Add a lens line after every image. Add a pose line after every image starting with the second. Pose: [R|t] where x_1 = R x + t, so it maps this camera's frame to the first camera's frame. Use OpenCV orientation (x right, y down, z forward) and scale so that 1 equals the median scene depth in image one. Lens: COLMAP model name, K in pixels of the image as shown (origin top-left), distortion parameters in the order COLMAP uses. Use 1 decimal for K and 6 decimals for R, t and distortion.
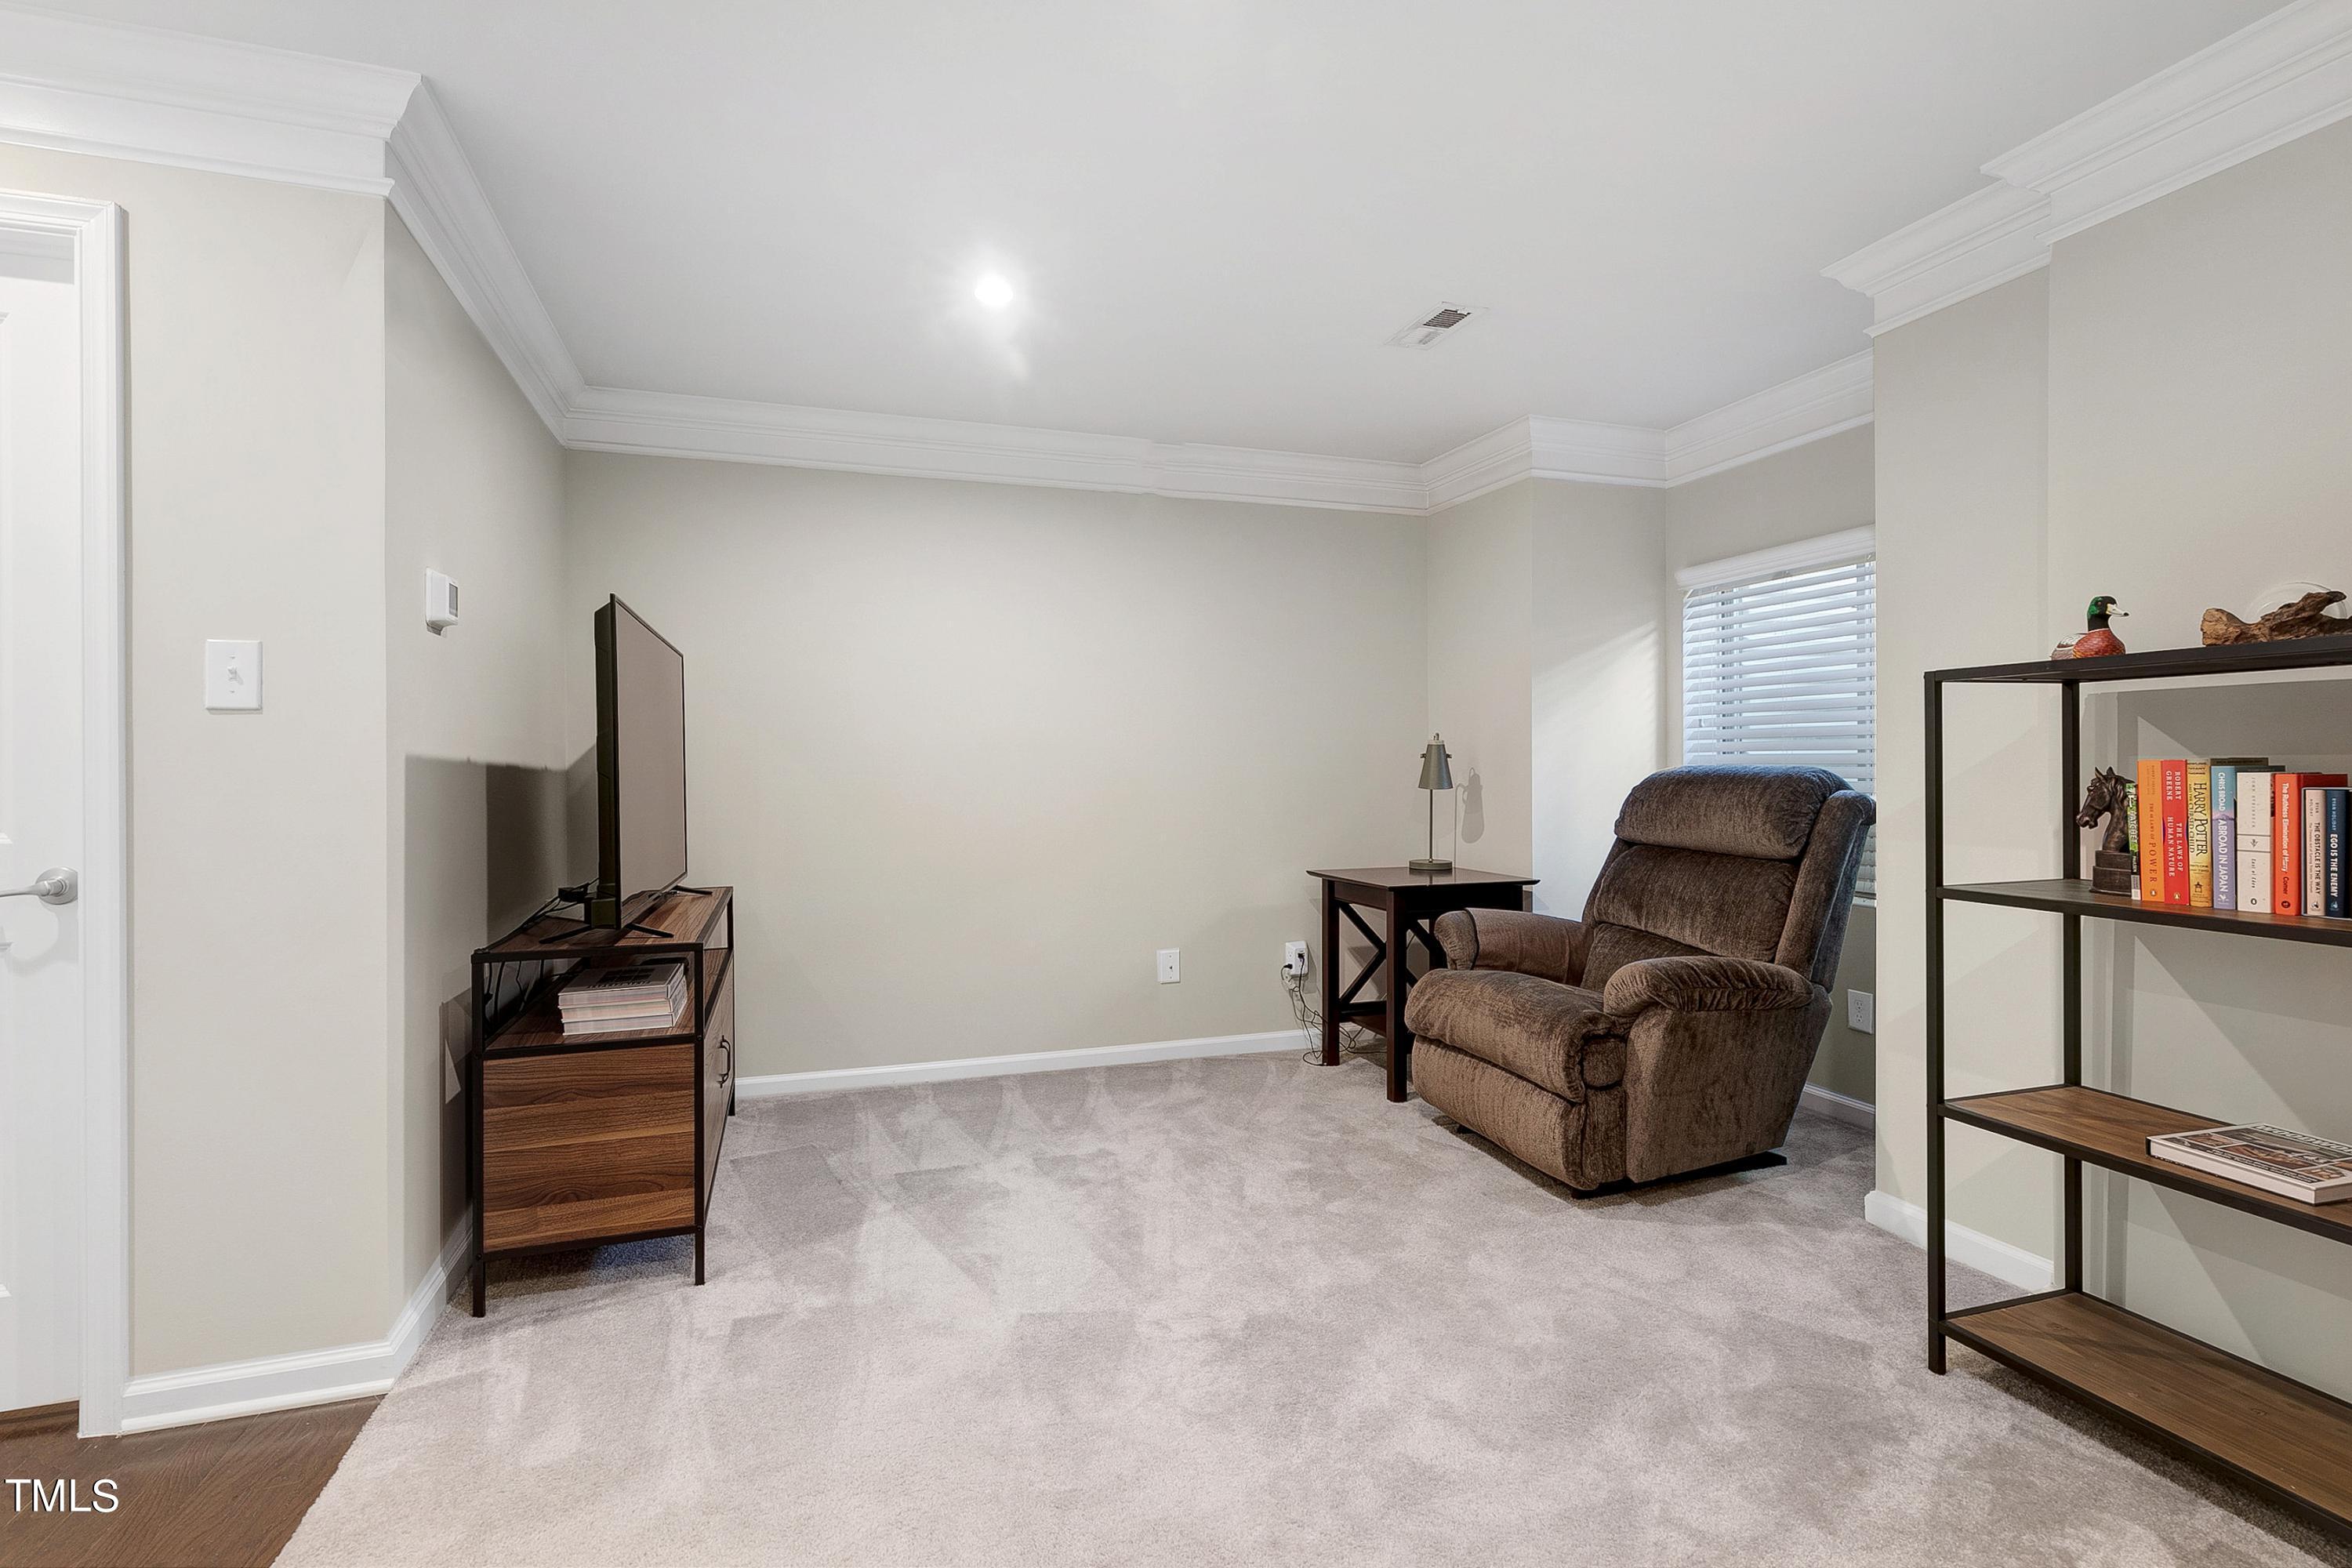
lens RADIAL K [[1078.9, 0, 1176.0], [0, 1078.9, 784.0], [0, 0, 1]] dist [0.000499, -0.000116]
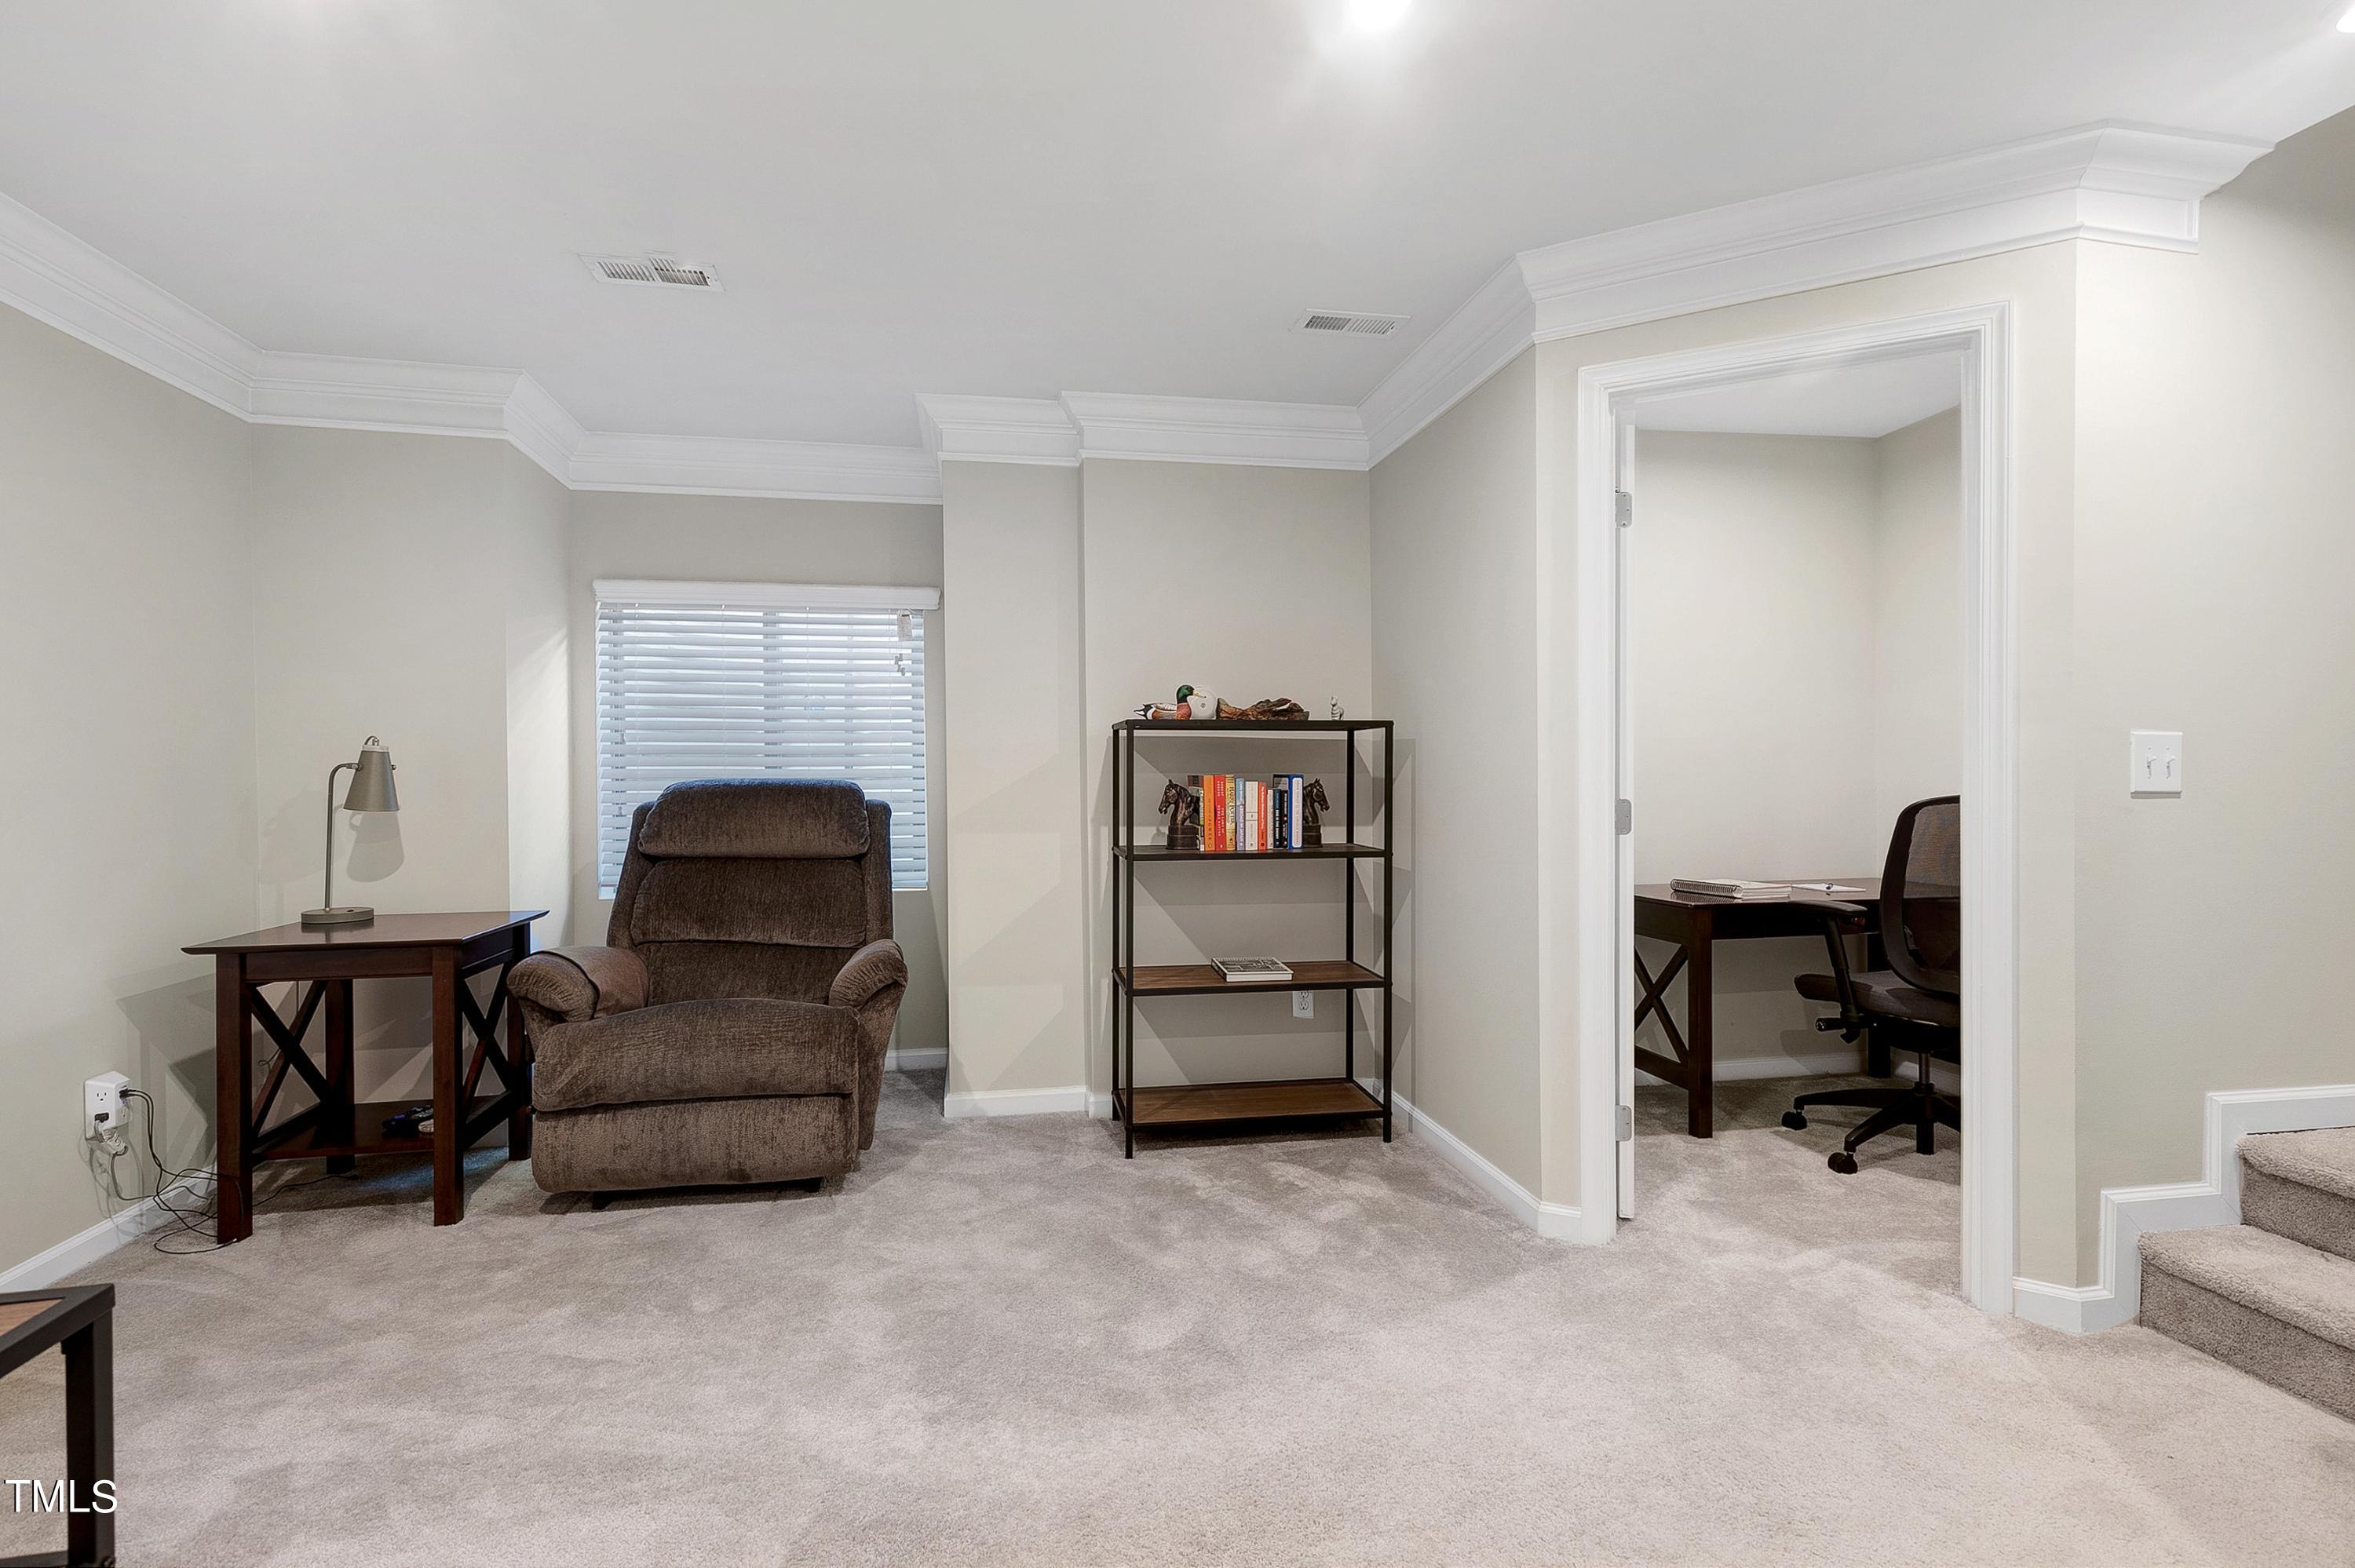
lens RADIAL K [[1056.5, 0, 1177.5], [0, 1056.5, 784.0], [0, 0, 1]] dist [0.002535, 0.000384]
pose [[0.138097, -0.001183, 0.990418, -0.585330], [0.018085, 0.999836, -0.001328, -0.004111], [-0.990254, 0.018095, 0.138095, 0.494016]]
